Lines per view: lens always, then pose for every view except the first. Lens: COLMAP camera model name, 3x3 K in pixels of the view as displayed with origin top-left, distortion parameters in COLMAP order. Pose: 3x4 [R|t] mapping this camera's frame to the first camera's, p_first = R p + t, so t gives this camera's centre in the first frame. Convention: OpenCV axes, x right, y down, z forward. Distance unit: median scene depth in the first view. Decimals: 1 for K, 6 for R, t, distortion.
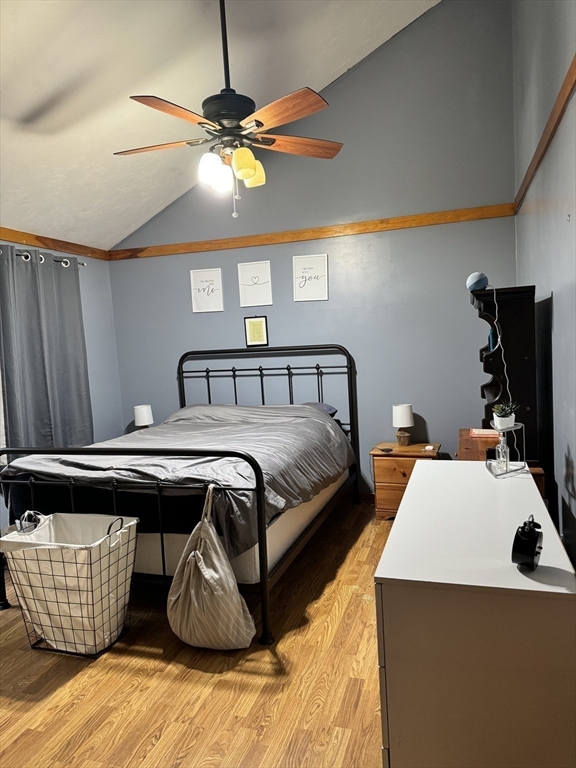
lens RADIAL K [[546.3, 0, 287.0], [0, 546.3, 384.3], [0, 0, 1]] dist [0.014913, -0.011970]
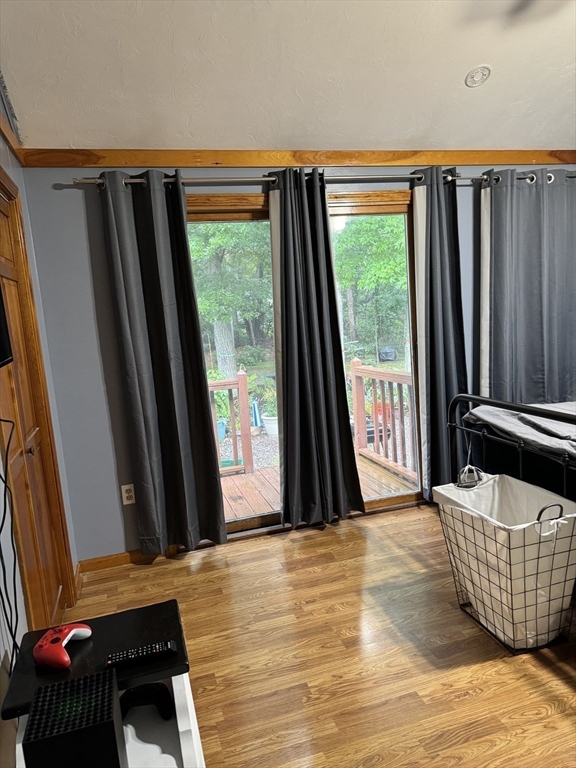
lens RADIAL K [[546.3, 0, 283.4], [0, 546.3, 384.7], [0, 0, 1]] dist [0.014913, -0.011970]
pose [[0.566118, 0.121031, -0.815391, 0.092755], [-0.017879, 0.990733, 0.134644, -0.025150], [0.824130, -0.061646, 0.563035, 0.242295]]
